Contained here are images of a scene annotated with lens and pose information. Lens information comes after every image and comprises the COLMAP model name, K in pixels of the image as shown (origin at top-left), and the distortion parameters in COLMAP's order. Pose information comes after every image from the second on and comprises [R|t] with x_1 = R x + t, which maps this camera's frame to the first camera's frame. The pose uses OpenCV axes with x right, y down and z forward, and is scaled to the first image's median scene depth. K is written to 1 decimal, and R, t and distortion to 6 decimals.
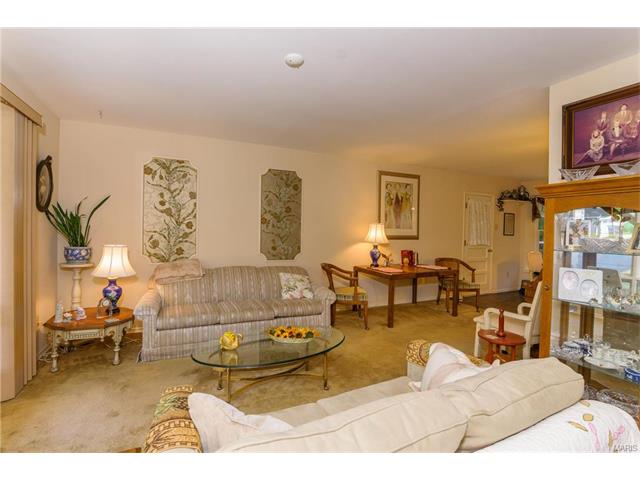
lens RADIAL K [[287.4, 0, 318.2], [0, 287.4, 231.7], [0, 0, 1]] dist [-0.001109, -0.000034]
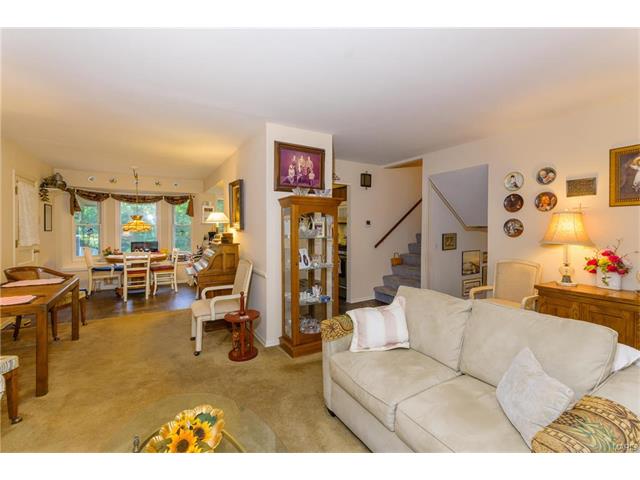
lens RADIAL K [[287.4, 0, 318.2], [0, 287.4, 231.7], [0, 0, 1]] dist [-0.001109, -0.000034]
pose [[-0.051085, -0.037250, 0.997999, -0.277383], [0.011120, 0.999221, 0.037865, -0.010739], [-0.998632, 0.013032, -0.050631, 0.362208]]
